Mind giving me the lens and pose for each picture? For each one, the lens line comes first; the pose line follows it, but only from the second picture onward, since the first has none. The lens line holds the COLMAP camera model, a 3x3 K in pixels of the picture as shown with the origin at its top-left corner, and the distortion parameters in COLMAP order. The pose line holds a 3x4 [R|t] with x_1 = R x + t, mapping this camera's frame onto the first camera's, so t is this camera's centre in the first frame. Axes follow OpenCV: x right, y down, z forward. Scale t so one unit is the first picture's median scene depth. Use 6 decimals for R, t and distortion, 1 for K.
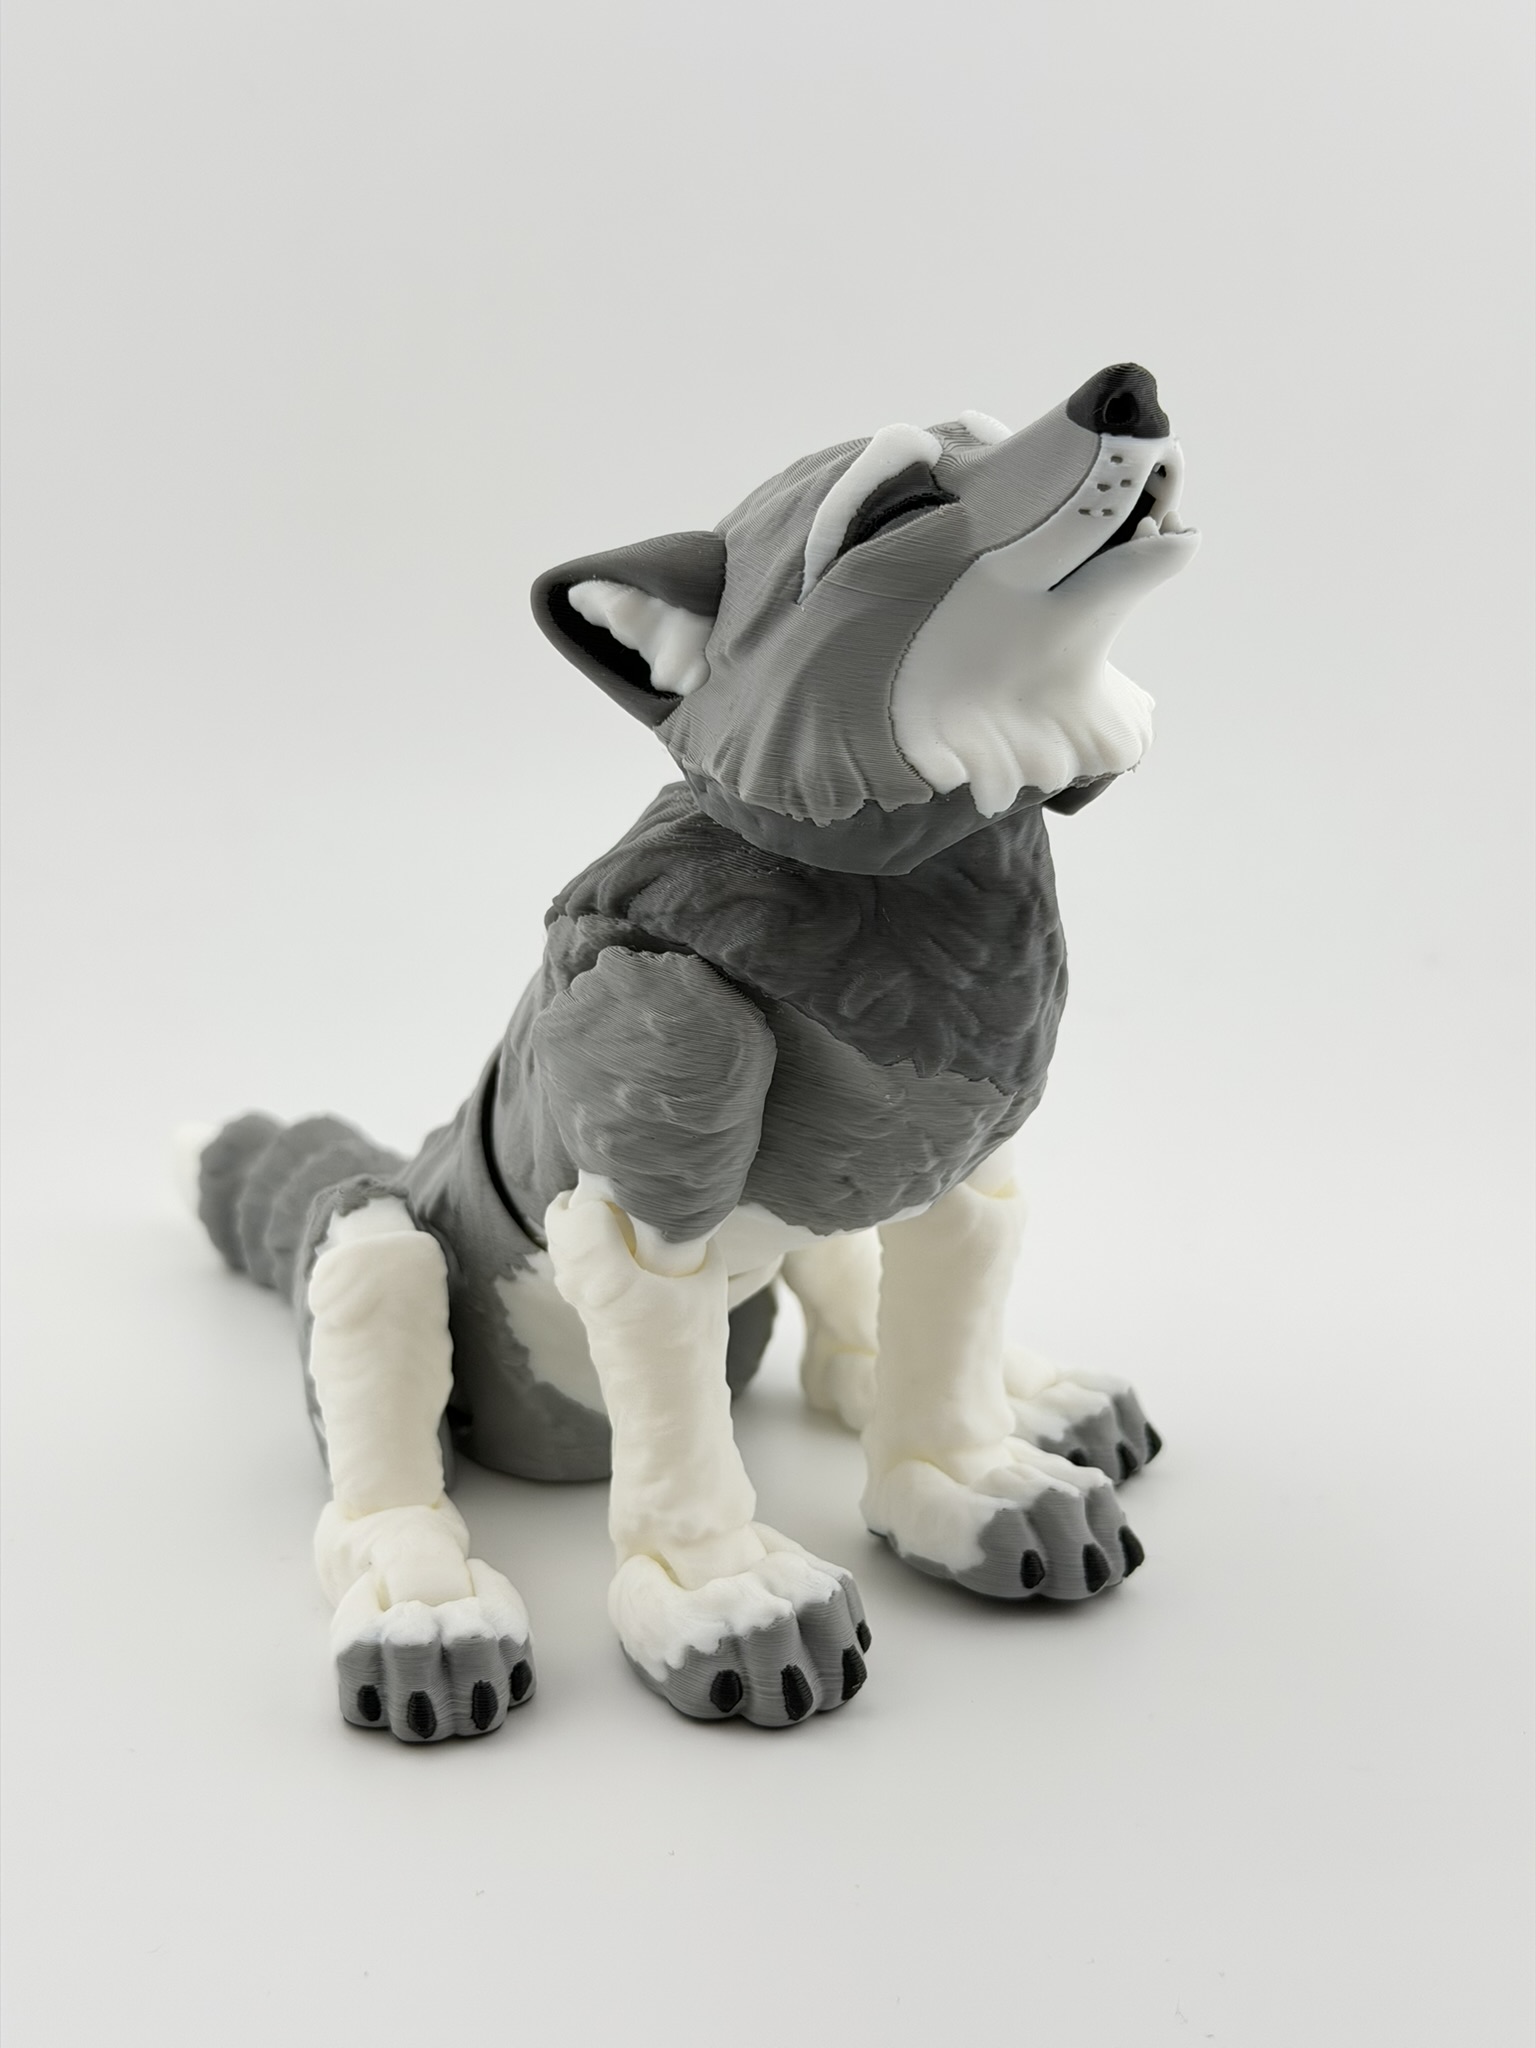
lens RADIAL K [[2900.5, 0, 768.0], [0, 2900.5, 1024.0], [0, 0, 1]] dist [0.162759, 0.012087]
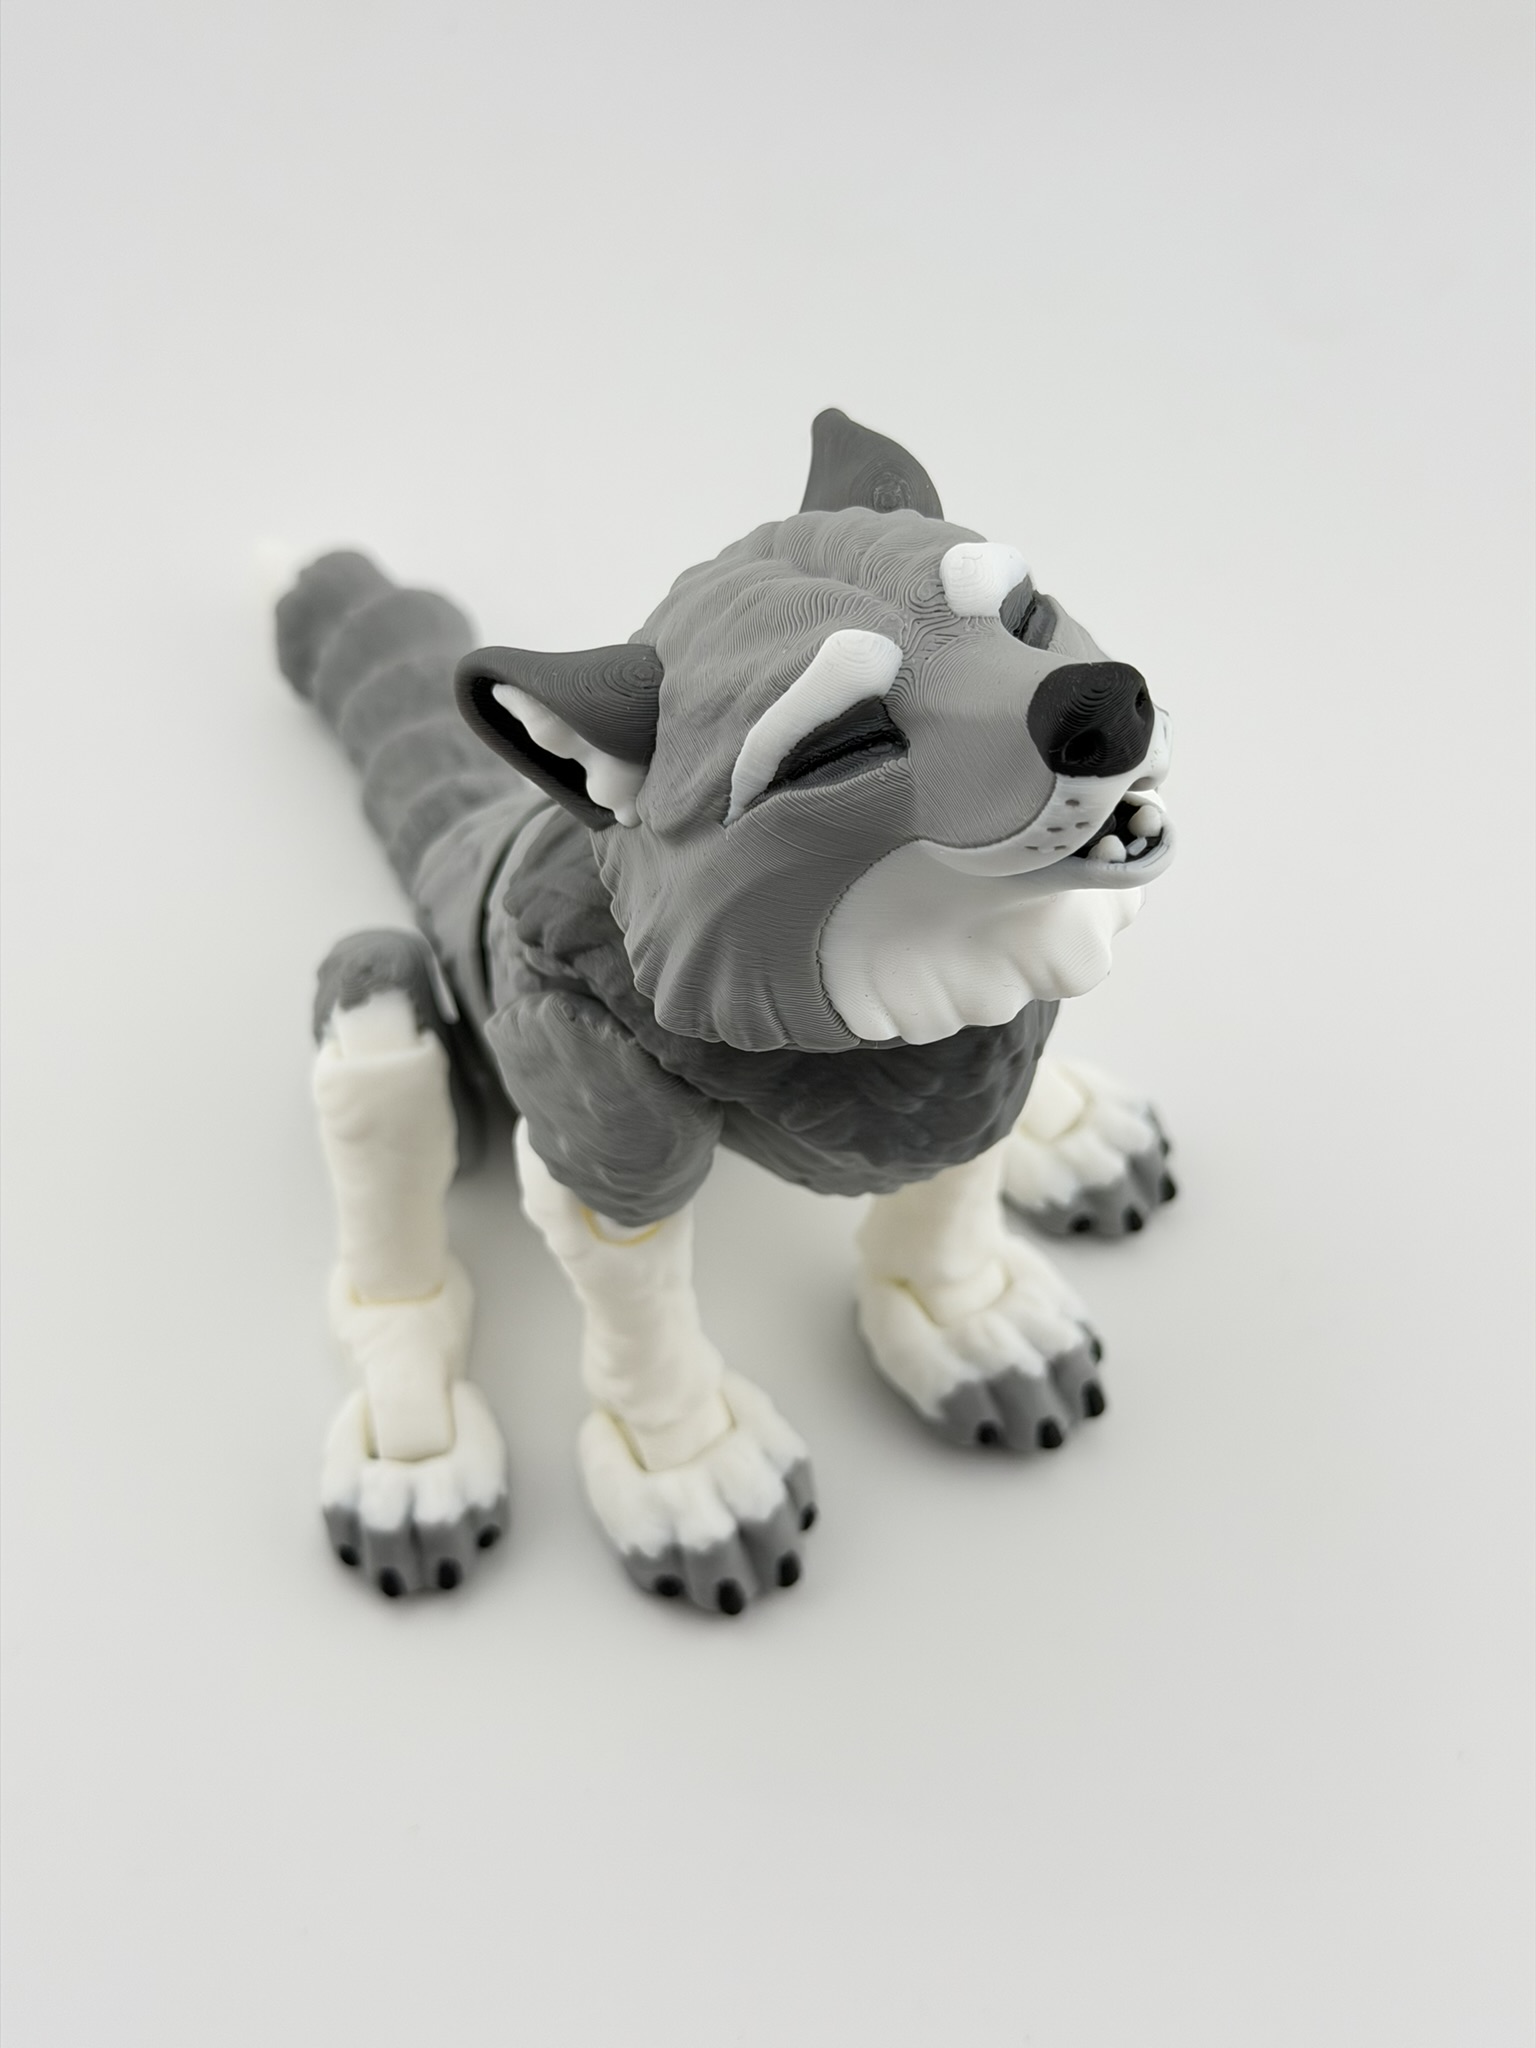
lens RADIAL K [[2900.5, 0, 768.0], [0, 2900.5, 1024.0], [0, 0, 1]] dist [0.162759, 0.012087]
pose [[0.988943, 0.102633, -0.107046, 0.122892], [-0.023522, 0.821249, 0.570084, -0.591787], [0.146421, -0.561263, 0.814583, 0.250700]]
